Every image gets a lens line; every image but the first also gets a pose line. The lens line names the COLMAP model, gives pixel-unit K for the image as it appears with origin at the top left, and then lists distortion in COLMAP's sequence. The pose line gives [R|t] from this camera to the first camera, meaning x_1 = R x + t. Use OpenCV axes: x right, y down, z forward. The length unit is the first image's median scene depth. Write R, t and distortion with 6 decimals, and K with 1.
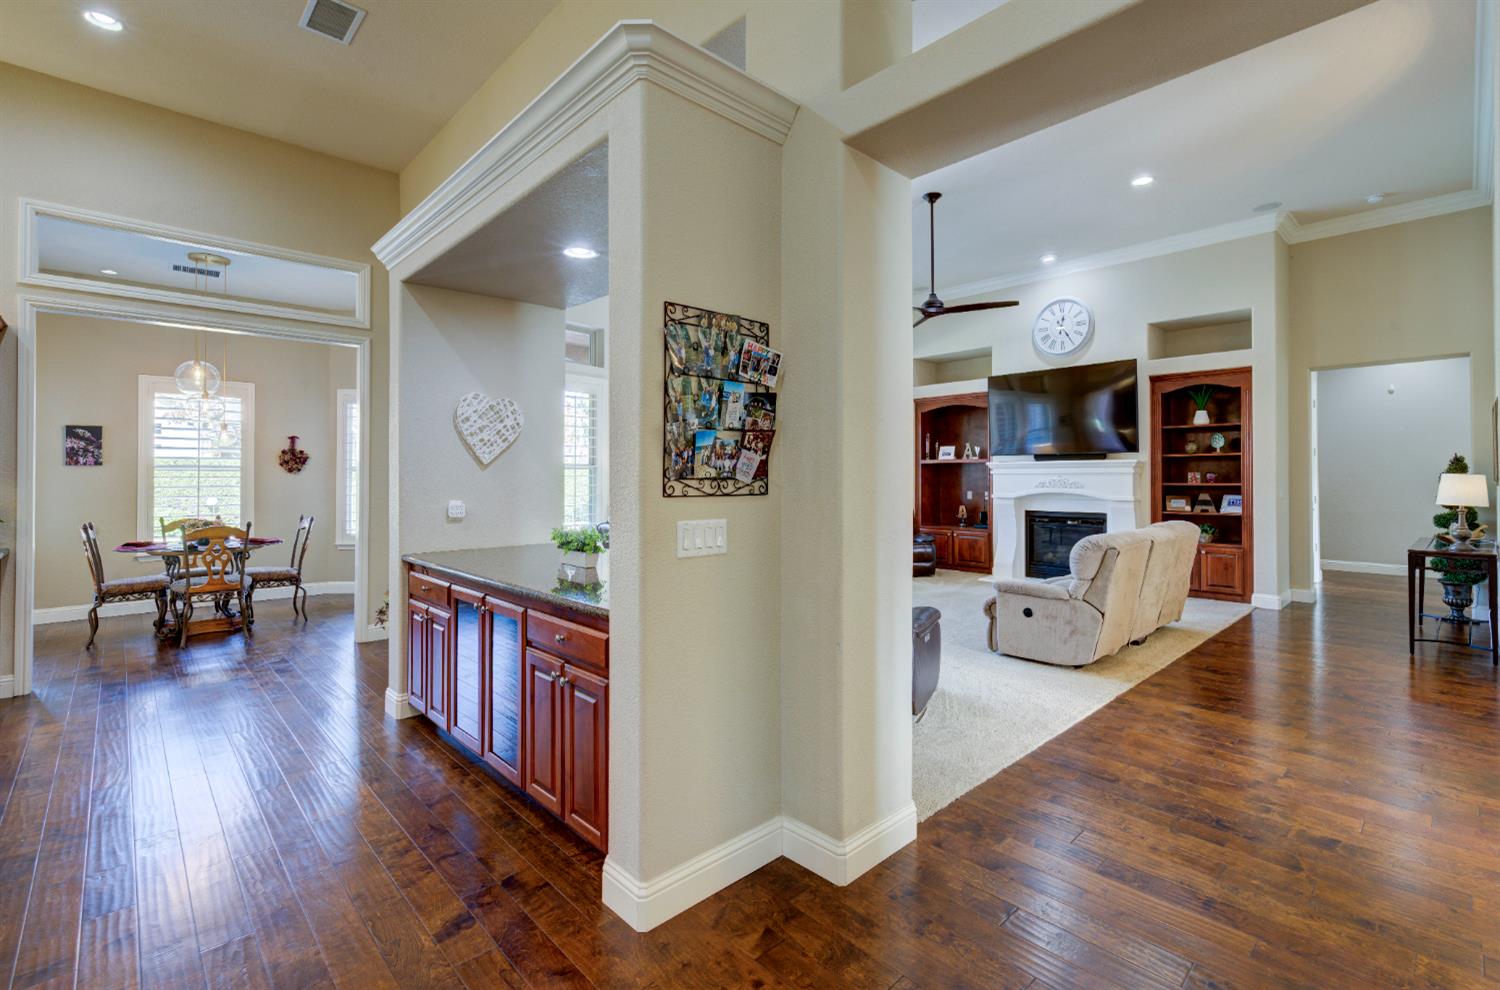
lens RADIAL K [[668.7, 0, 756.8], [0, 668.7, 468.1], [0, 0, 1]] dist [-0.000228, 0.000203]
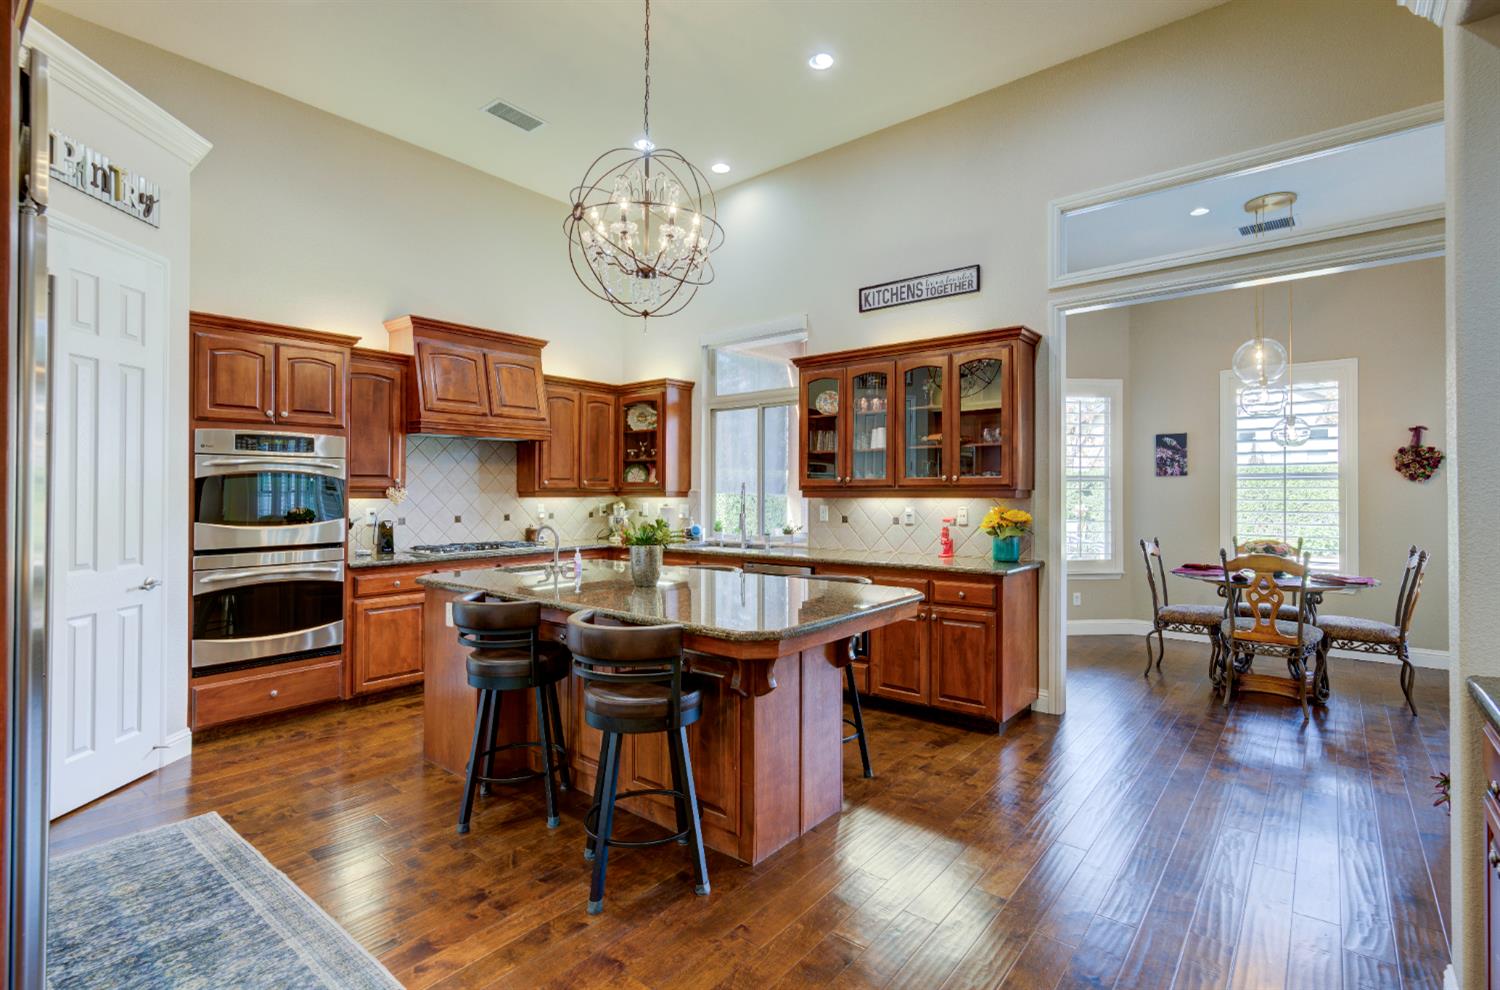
lens RADIAL K [[707.1, 0, 756.8], [0, 707.1, 488.6], [0, 0, 1]] dist [-0.000731, 0.000045]
pose [[0.131929, -0.000140, -0.991259, -0.090097], [0.016726, 0.999858, 0.002084, 0.002172], [0.991118, -0.016855, 0.131912, 0.285236]]
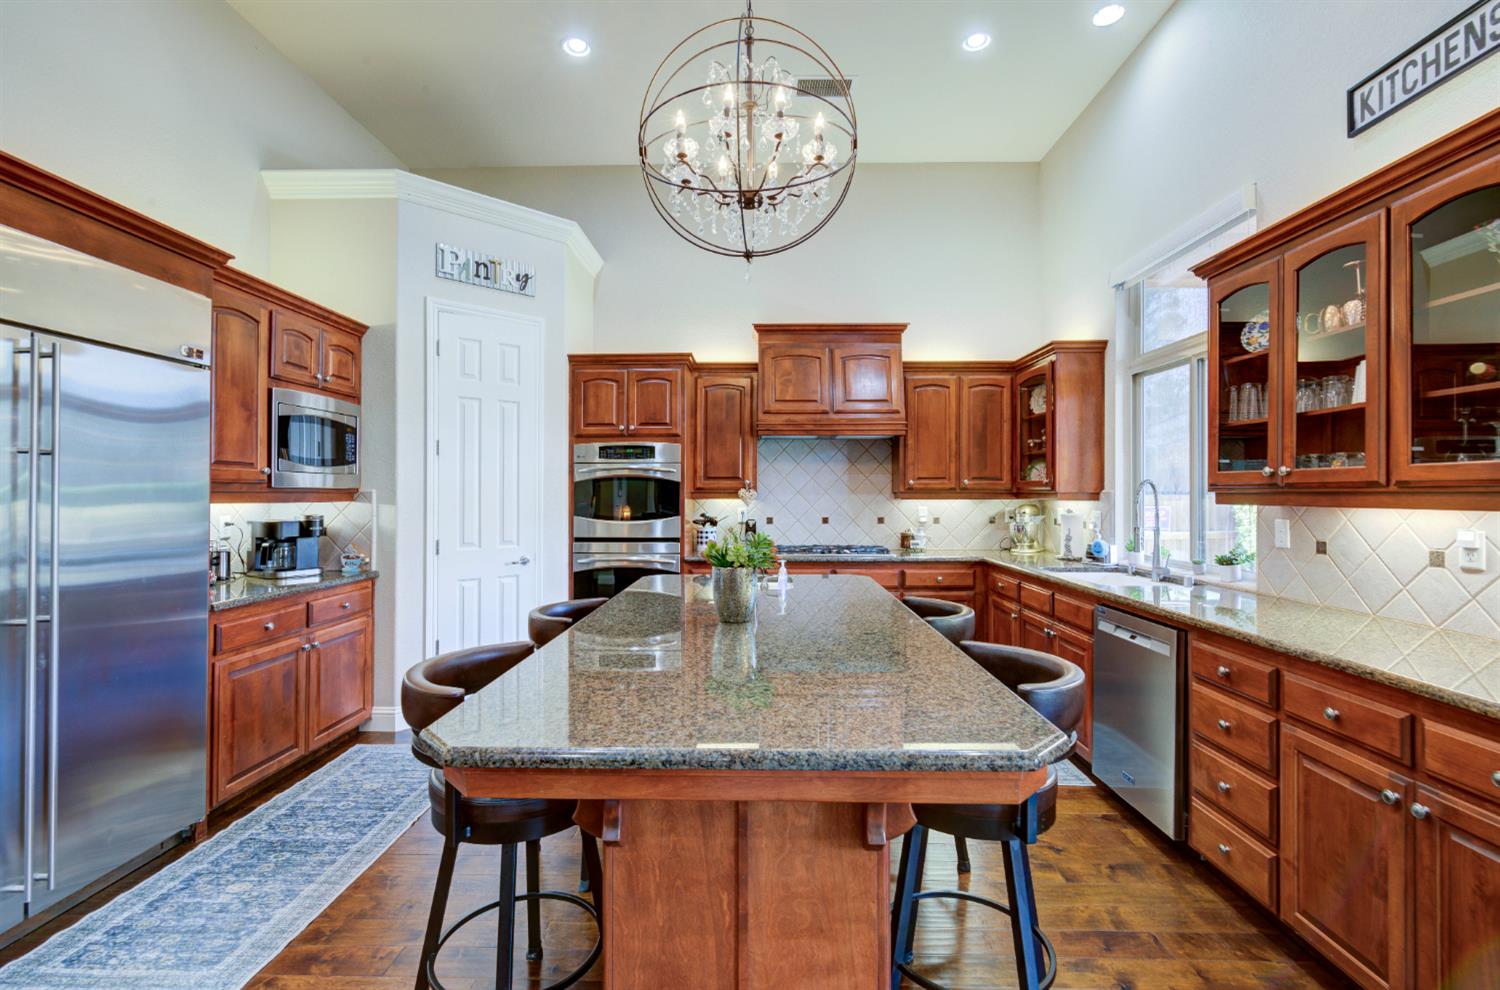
lens RADIAL K [[642.9, 0, 776.5], [0, 642.9, 486.3], [0, 0, 1]] dist [0.000492, 0.000507]
pose [[-0.706714, -0.002655, -0.707494, -0.316062], [0.013607, 0.999757, -0.017345, 0.005512], [0.707368, -0.021885, -0.706506, 0.478682]]
